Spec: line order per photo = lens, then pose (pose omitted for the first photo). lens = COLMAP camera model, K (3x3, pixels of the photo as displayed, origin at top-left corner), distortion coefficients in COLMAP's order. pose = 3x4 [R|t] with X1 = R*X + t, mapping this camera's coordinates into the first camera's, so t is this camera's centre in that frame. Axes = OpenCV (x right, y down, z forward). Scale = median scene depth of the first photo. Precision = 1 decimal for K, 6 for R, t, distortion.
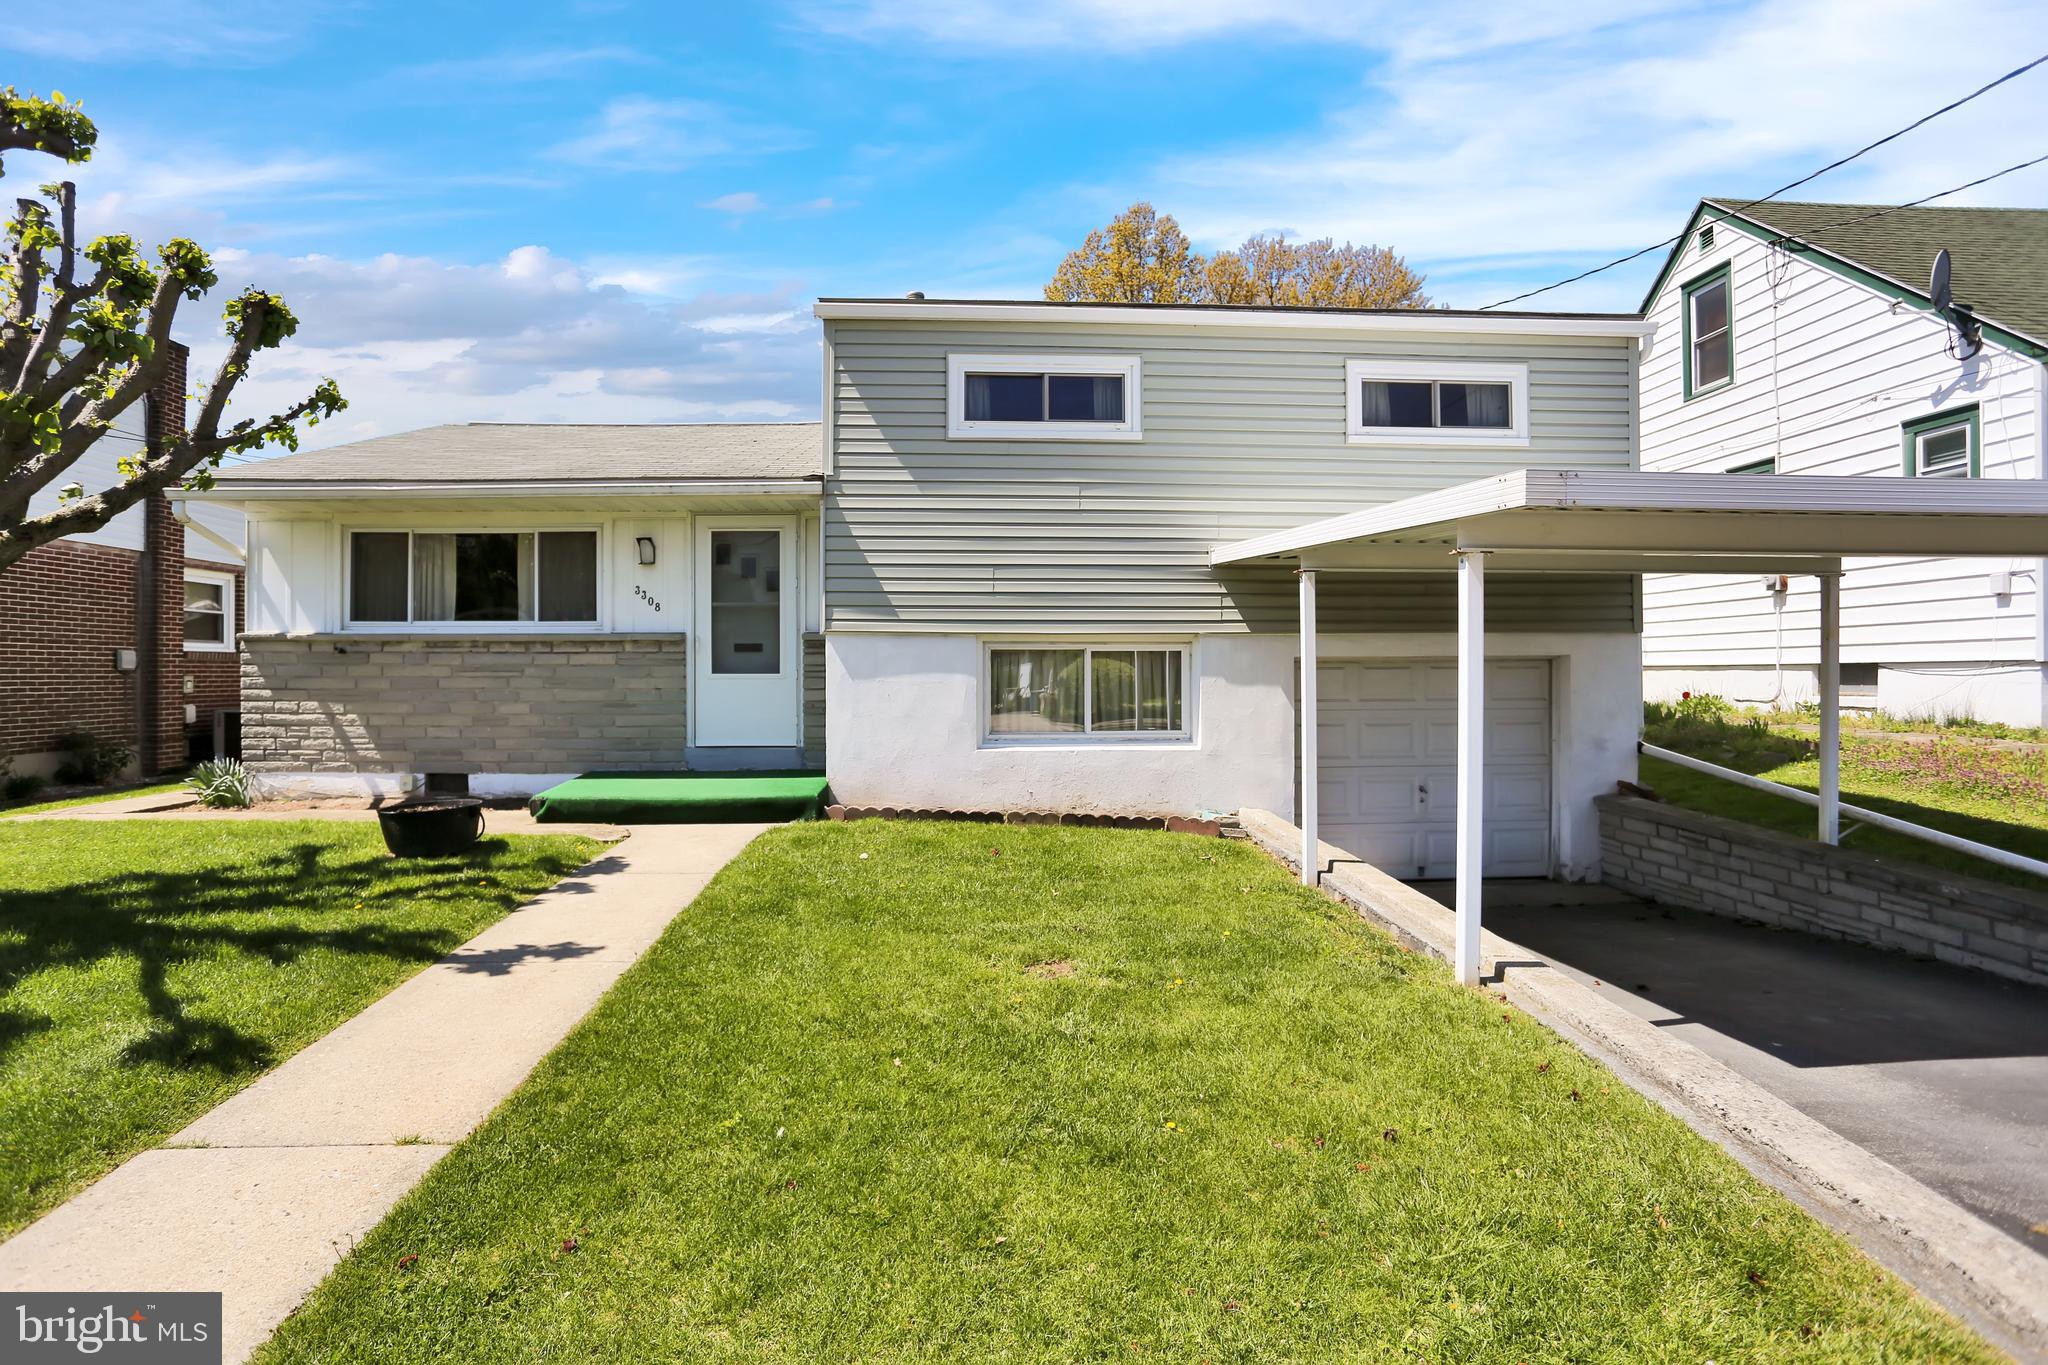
lens RADIAL K [[1020.5, 0, 1016.6], [0, 1020.5, 684.7], [0, 0, 1]] dist [-0.064886, 0.025381]
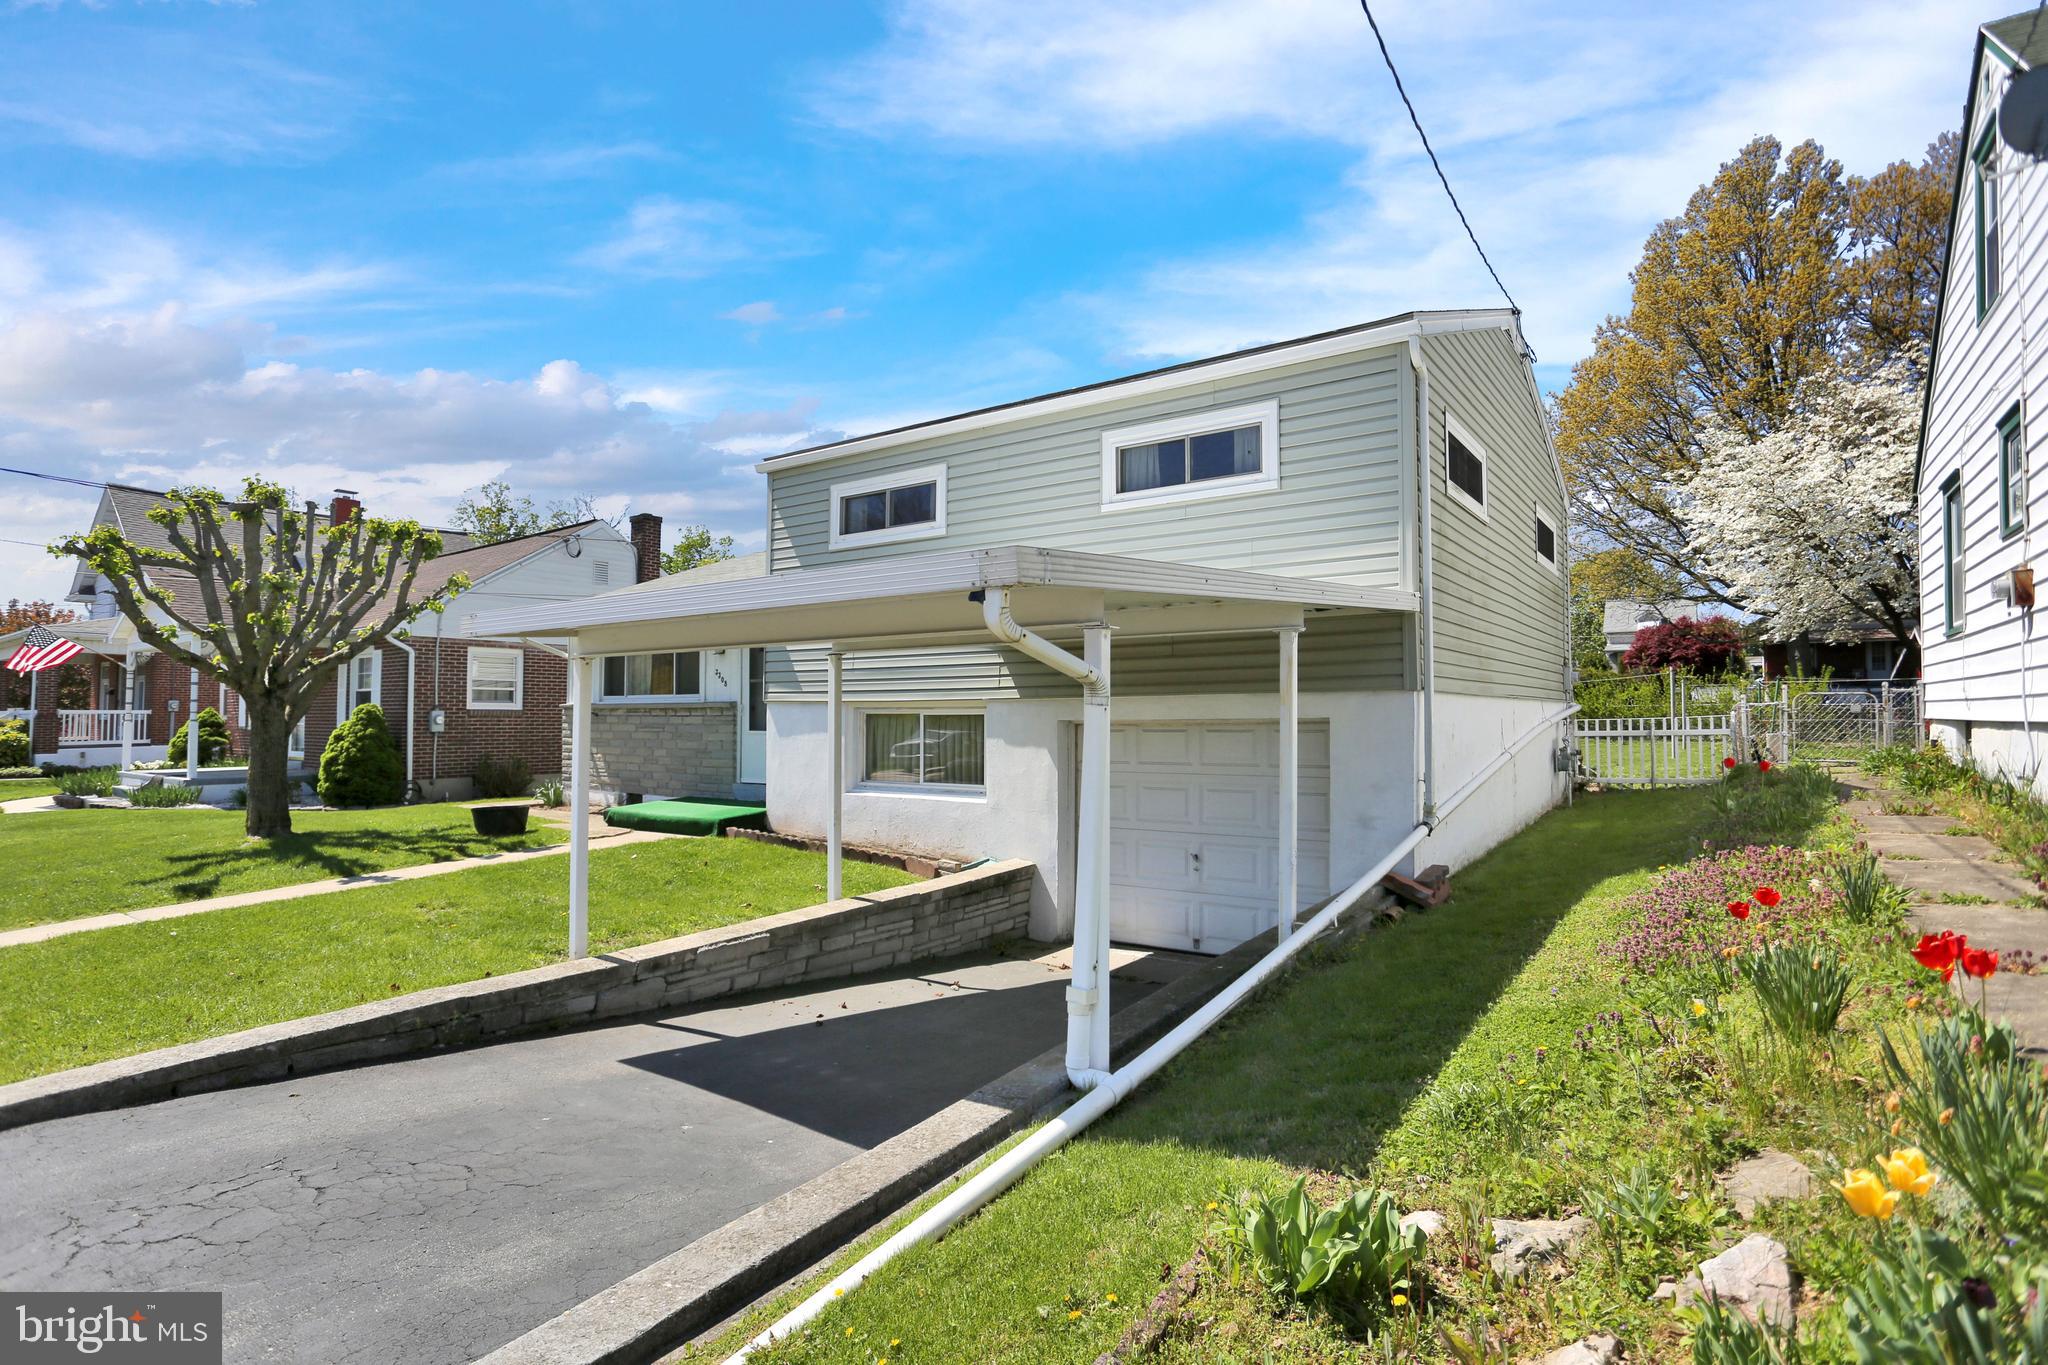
lens RADIAL K [[1038.3, 0, 1008.0], [0, 1038.3, 689.5], [0, 0, 1]] dist [-0.070955, 0.026667]
pose [[0.778130, -0.016999, -0.627873, 0.885985], [-0.007208, 0.999326, -0.035988, -0.019374], [0.628062, 0.032529, 0.777483, 0.119972]]
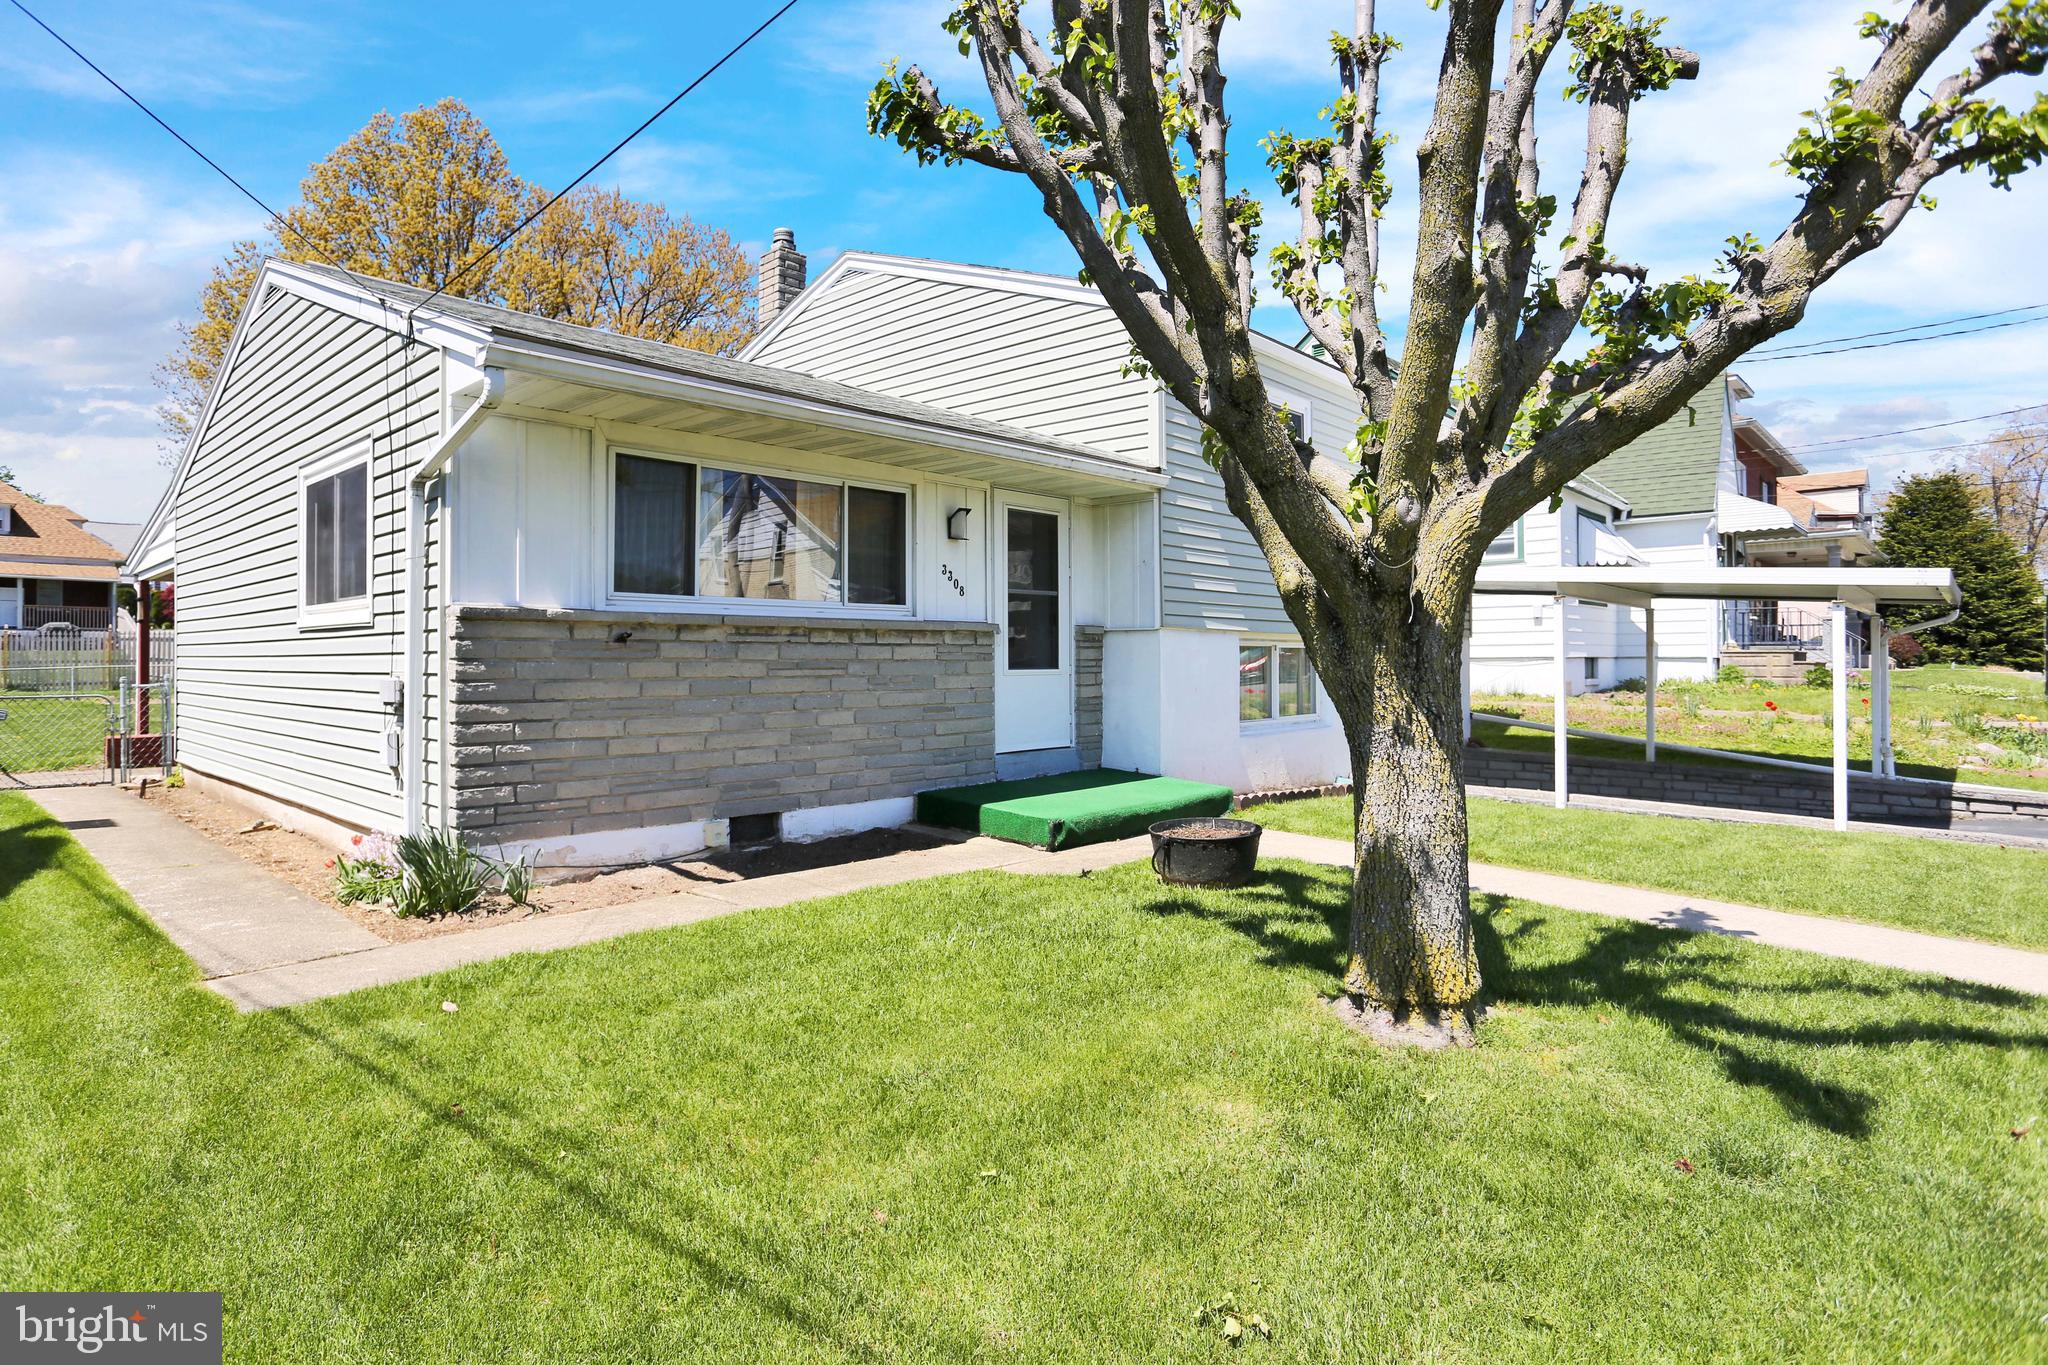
lens RADIAL K [[1073.9, 0, 1024.0], [0, 1073.9, 682.5], [0, 0, 1]] dist [-0.054789, 0.000003]
pose [[0.711241, -0.015523, 0.702777, -0.964049], [0.009767, 0.999878, 0.012201, -0.011395], [-0.702880, -0.001814, 0.711306, 0.334700]]
